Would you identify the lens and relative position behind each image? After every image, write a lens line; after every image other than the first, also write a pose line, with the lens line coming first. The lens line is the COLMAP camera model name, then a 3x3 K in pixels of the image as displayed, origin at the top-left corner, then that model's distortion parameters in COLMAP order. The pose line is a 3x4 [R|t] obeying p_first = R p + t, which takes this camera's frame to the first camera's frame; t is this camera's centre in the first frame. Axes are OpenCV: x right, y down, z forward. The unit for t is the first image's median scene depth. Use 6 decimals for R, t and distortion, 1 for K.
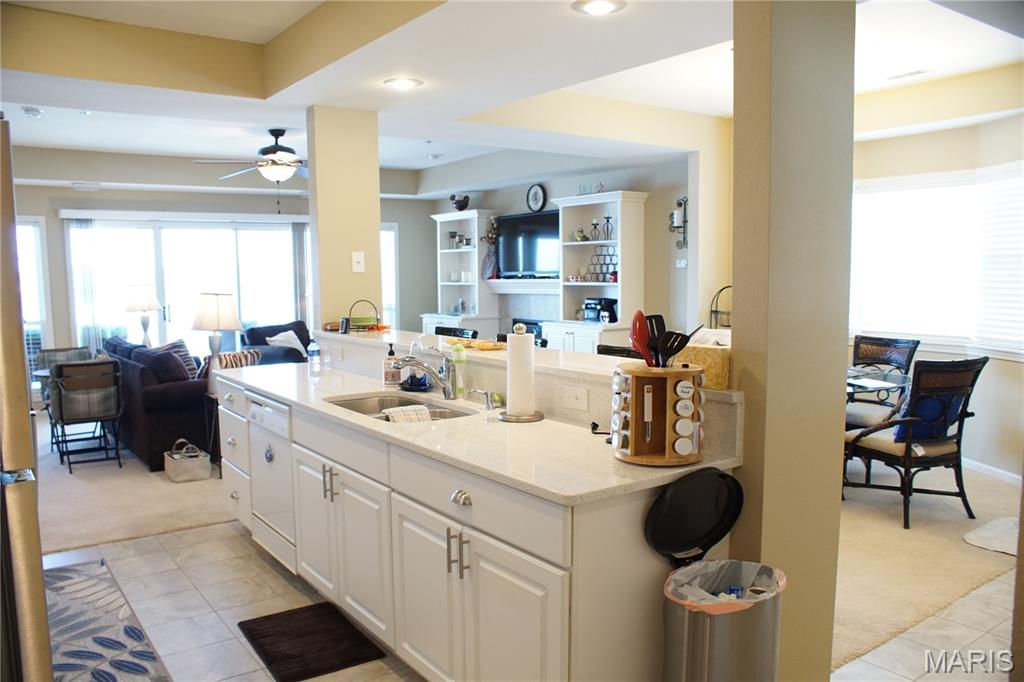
lens RADIAL K [[800.0, 0, 495.1], [0, 800.0, 360.8], [0, 0, 1]] dist [-0.159778, 0.150854]
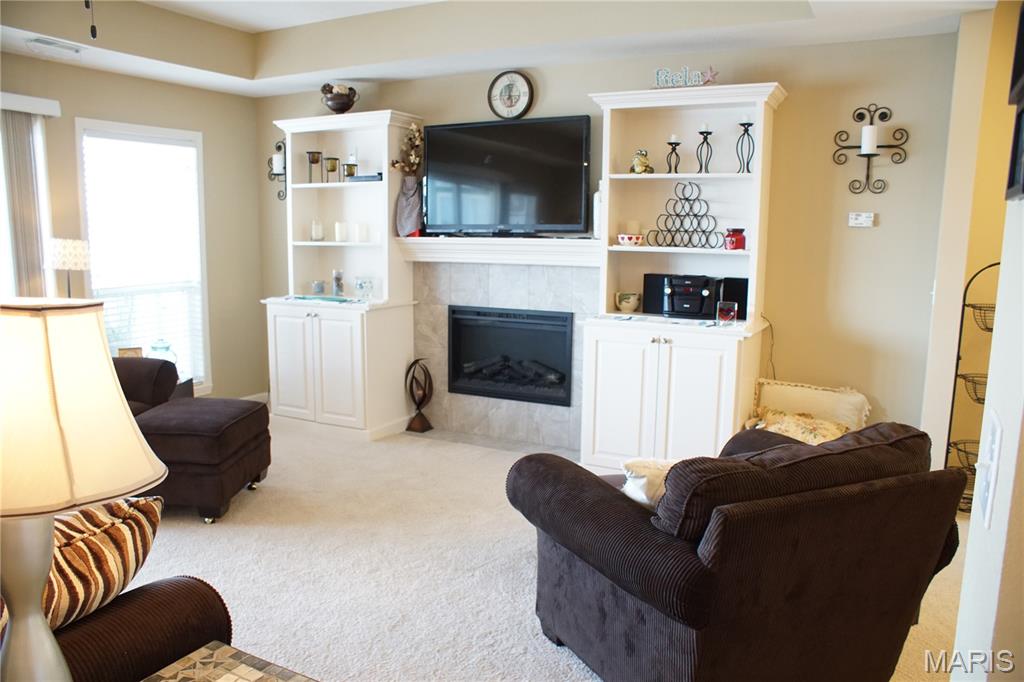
lens RADIAL K [[800.0, 0, 495.1], [0, 800.0, 360.8], [0, 0, 1]] dist [-0.159778, 0.150854]
pose [[0.901098, -0.050327, 0.430685, -0.198217], [0.026727, 0.997800, 0.060677, -0.047190], [-0.432791, -0.043165, 0.900460, 0.462926]]
